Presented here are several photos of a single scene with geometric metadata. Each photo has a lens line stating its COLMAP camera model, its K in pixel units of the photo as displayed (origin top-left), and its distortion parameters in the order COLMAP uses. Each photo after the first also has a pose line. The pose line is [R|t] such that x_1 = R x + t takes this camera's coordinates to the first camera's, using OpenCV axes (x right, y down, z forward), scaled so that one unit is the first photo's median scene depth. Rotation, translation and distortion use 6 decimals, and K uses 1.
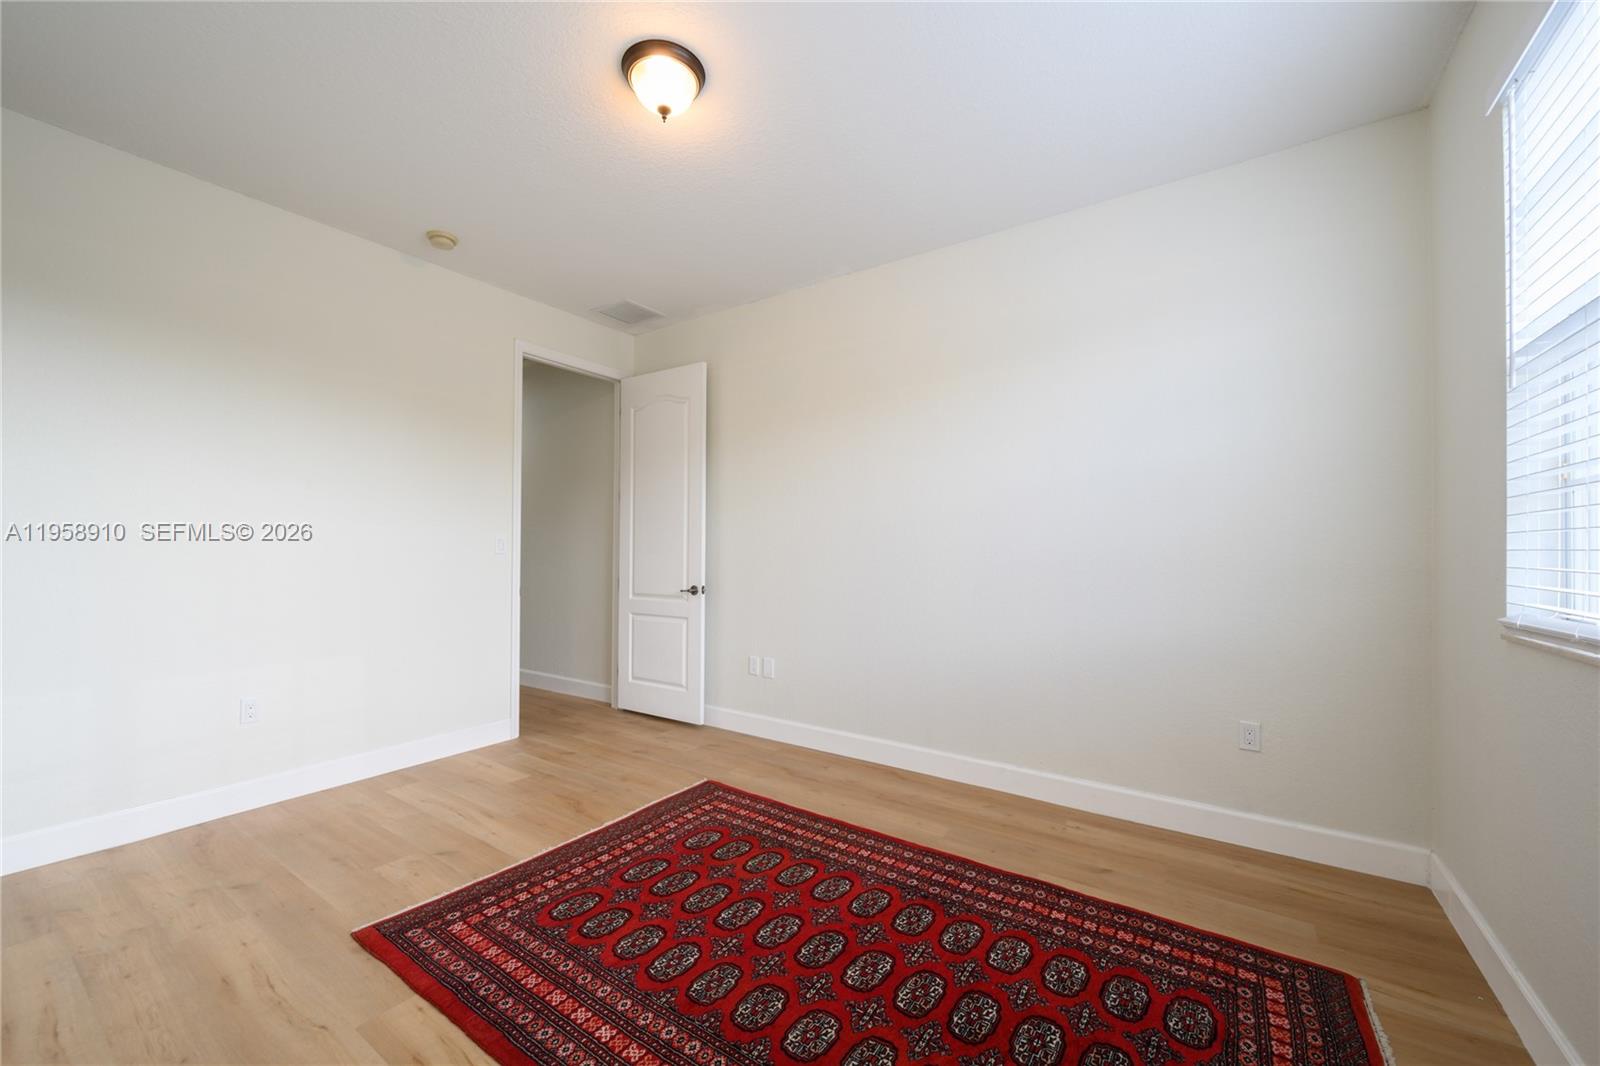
lens RADIAL K [[638.3, 0, 791.0], [0, 638.3, 538.6], [0, 0, 1]] dist [-0.000200, 0.000025]
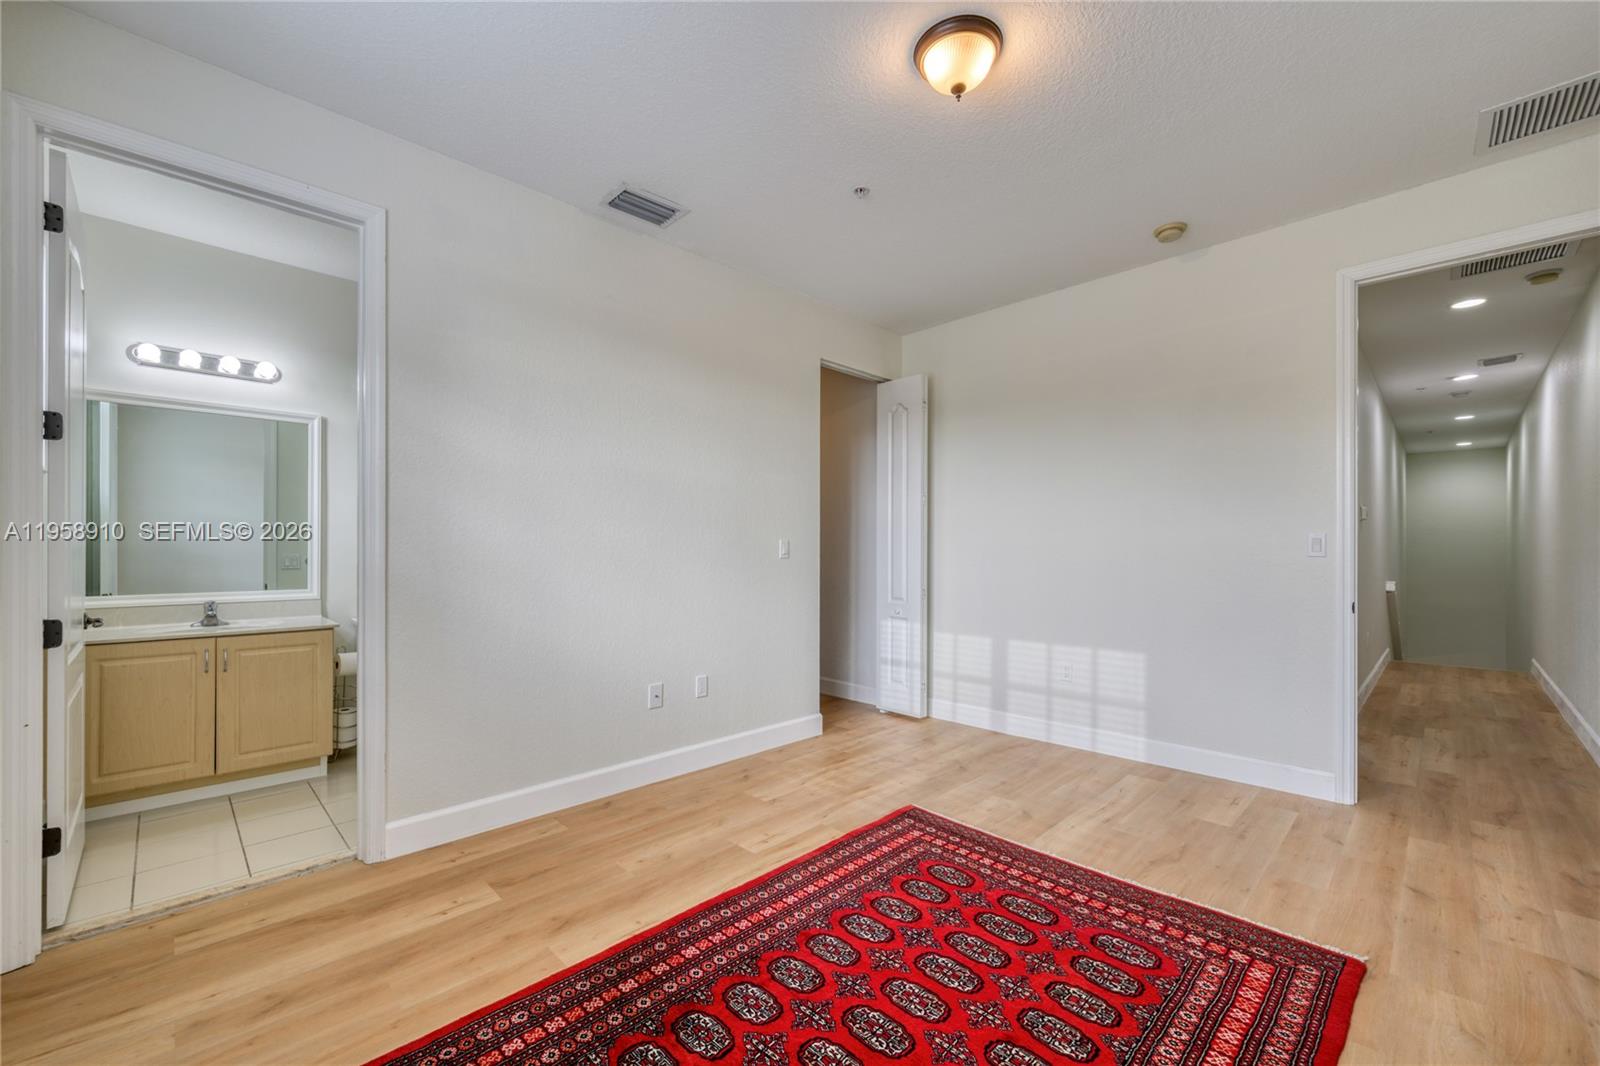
lens RADIAL K [[633.7, 0, 793.1], [0, 633.7, 543.1], [0, 0, 1]] dist [0.000824, 0.000182]
pose [[-0.186717, -0.016932, -0.982268, 0.690933], [0.015794, 0.999671, -0.020234, 0.016251], [0.982287, -0.019292, -0.186388, 0.817864]]
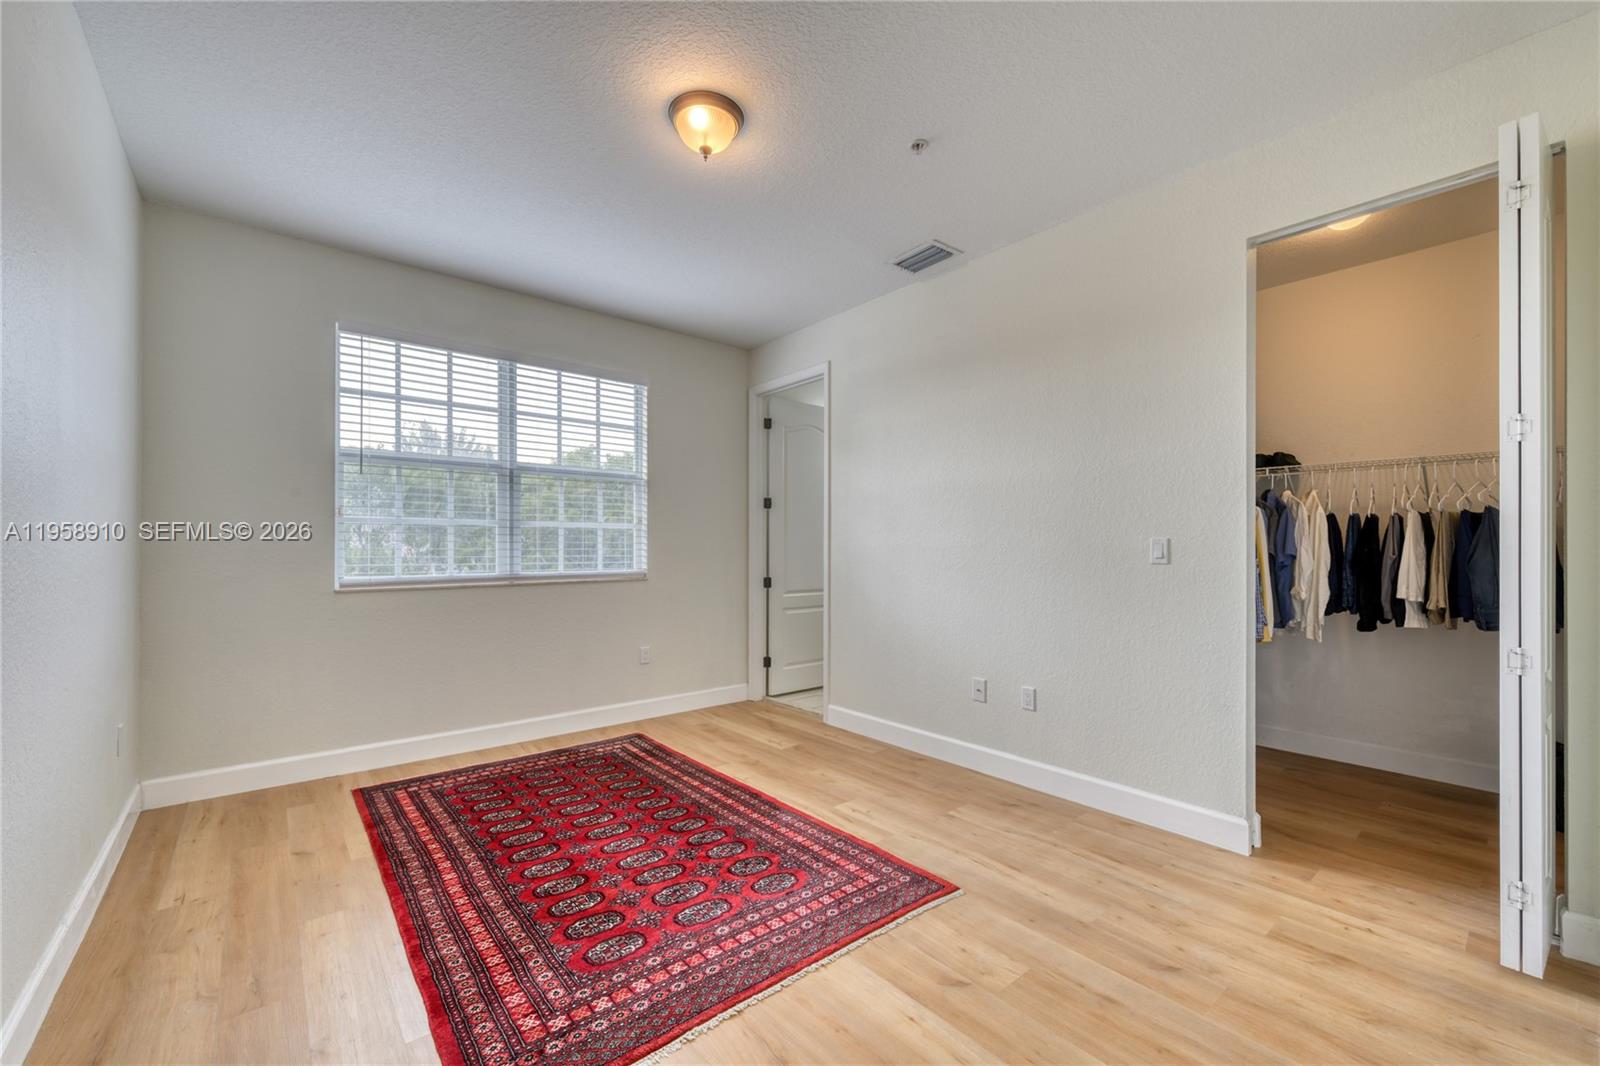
lens RADIAL K [[633.7, 0, 793.1], [0, 633.7, 543.1], [0, 0, 1]] dist [0.000824, 0.000182]
pose [[-0.966809, -0.004246, 0.255463, -0.551253], [-0.011309, 0.999593, -0.026186, 0.022577], [-0.255248, -0.028206, -0.966464, 1.768297]]
